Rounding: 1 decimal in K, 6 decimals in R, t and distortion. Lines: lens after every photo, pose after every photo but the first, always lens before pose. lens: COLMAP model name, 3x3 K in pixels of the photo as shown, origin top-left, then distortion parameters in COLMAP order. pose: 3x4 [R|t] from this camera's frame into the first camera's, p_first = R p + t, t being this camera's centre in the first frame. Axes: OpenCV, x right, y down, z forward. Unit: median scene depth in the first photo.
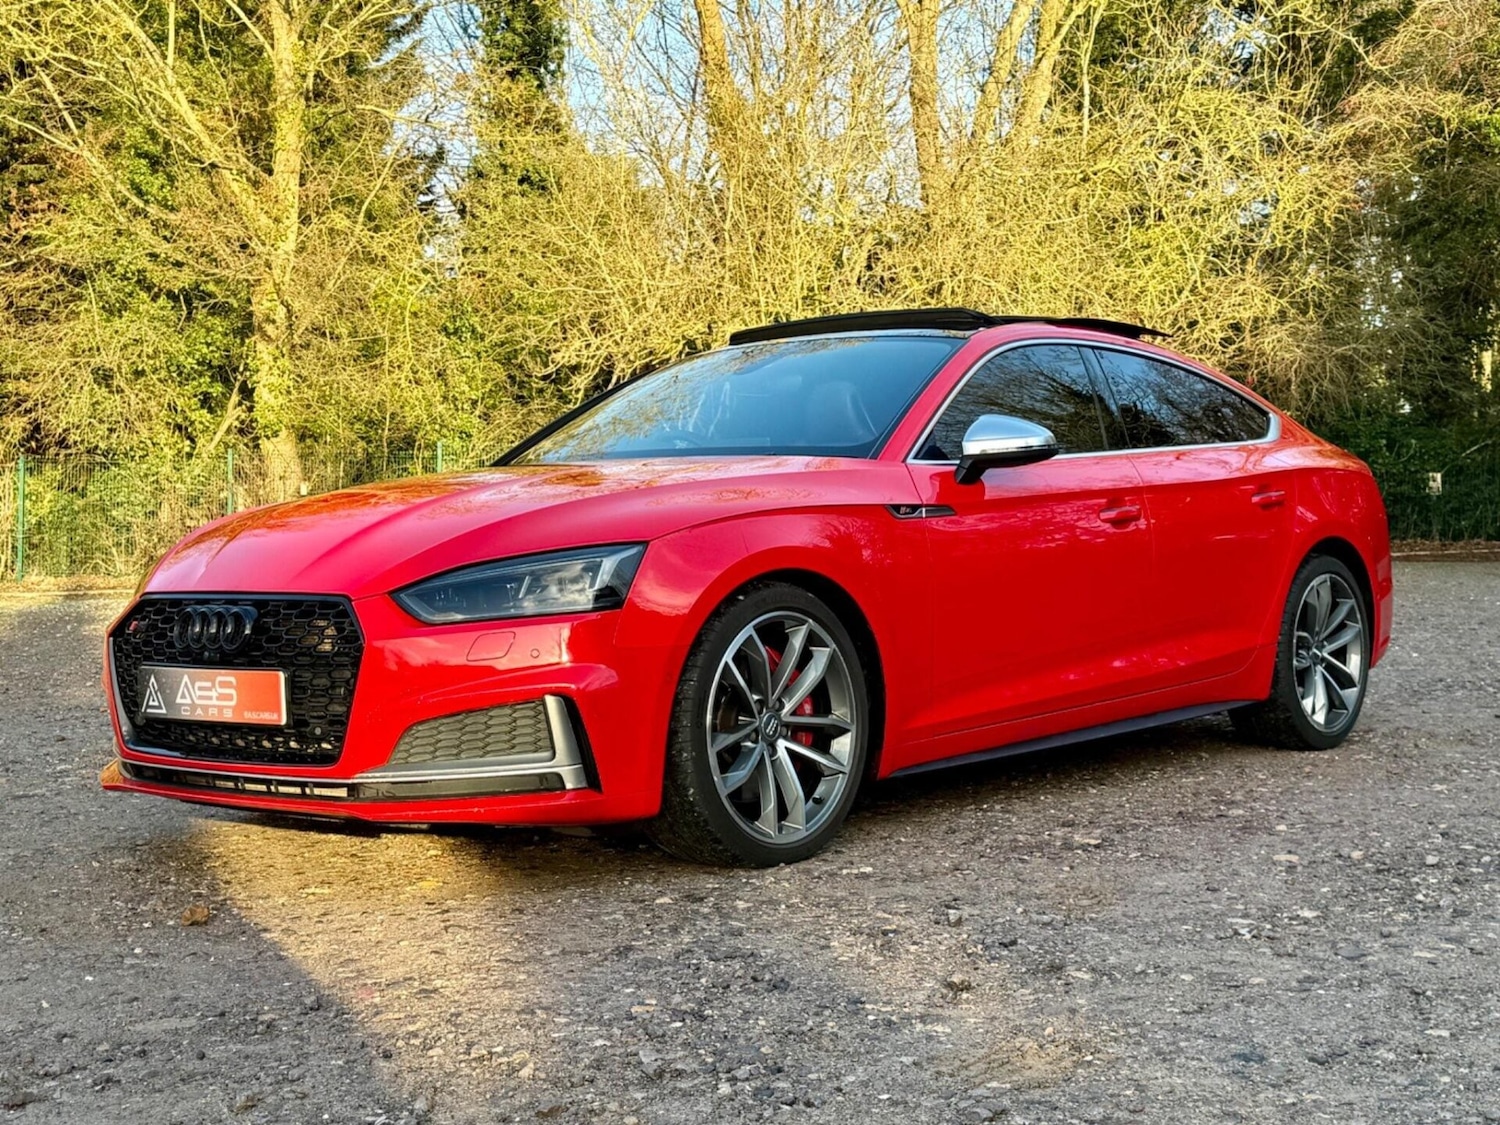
lens RADIAL K [[2056.6, 0, 750.0], [0, 2056.6, 562.5], [0, 0, 1]] dist [0.221082, -0.493856]
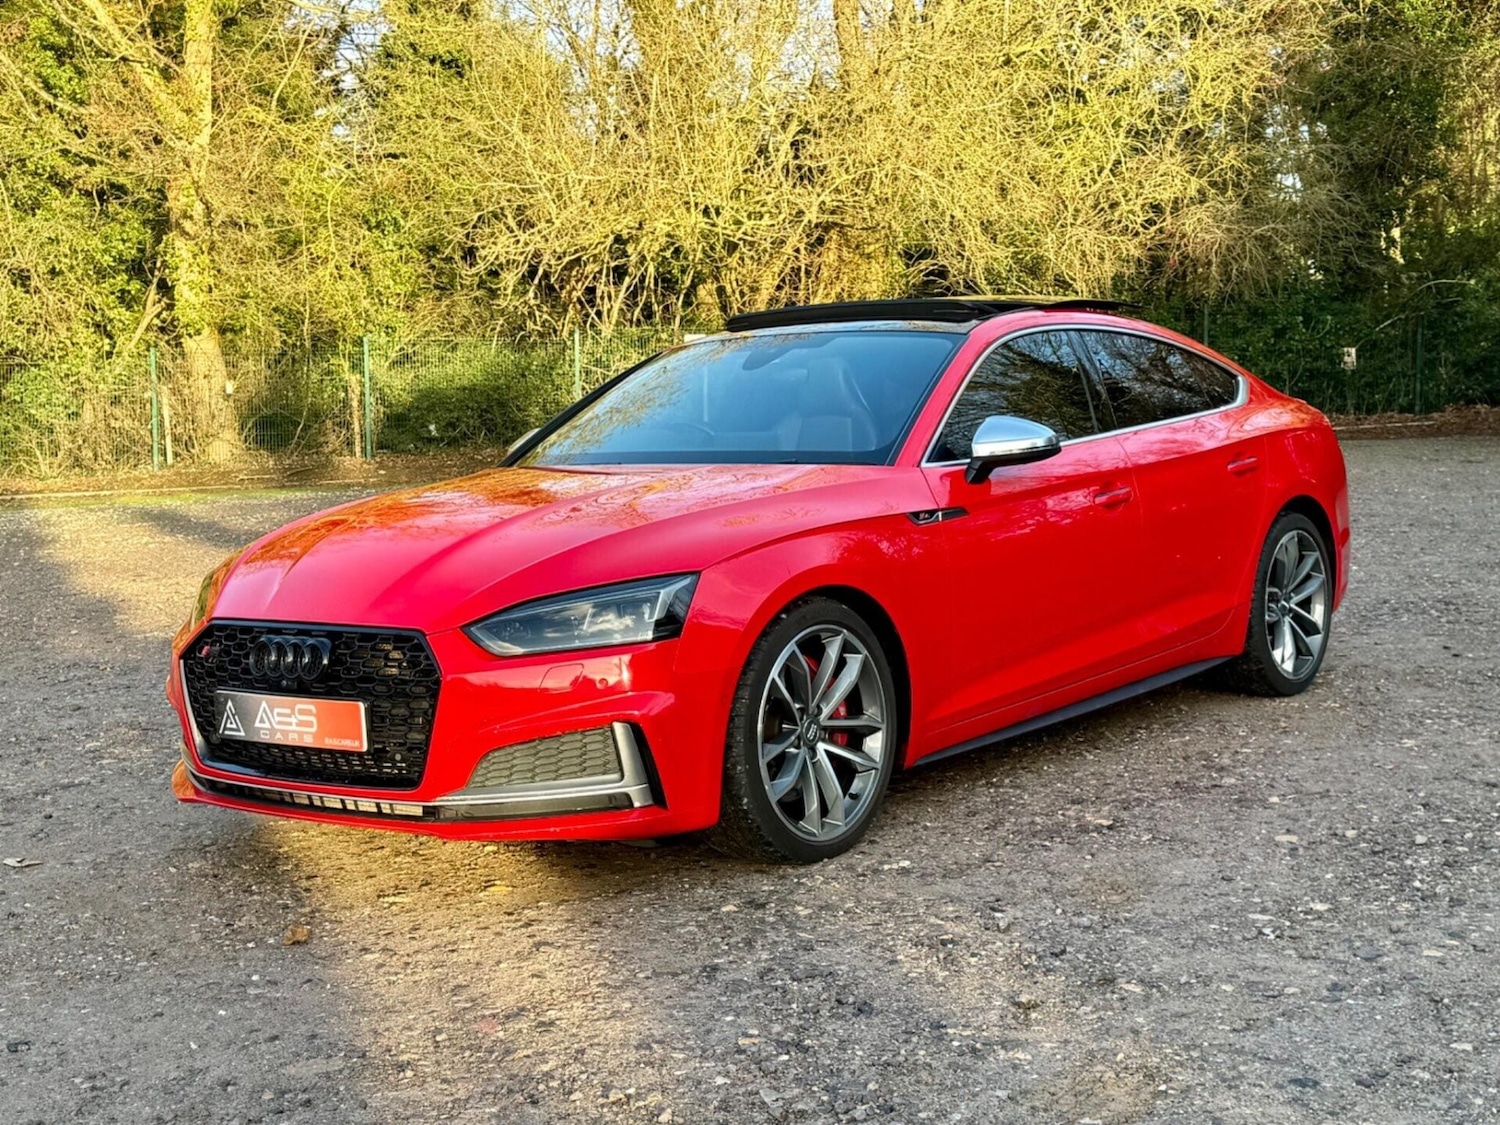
lens RADIAL K [[2056.6, 0, 750.0], [0, 2056.6, 562.5], [0, 0, 1]] dist [0.221082, -0.493856]
pose [[0.998821, -0.025140, 0.041539, -0.060867], [0.022366, 0.997572, 0.065961, -0.075824], [-0.043096, -0.064954, 0.996957, -0.059873]]
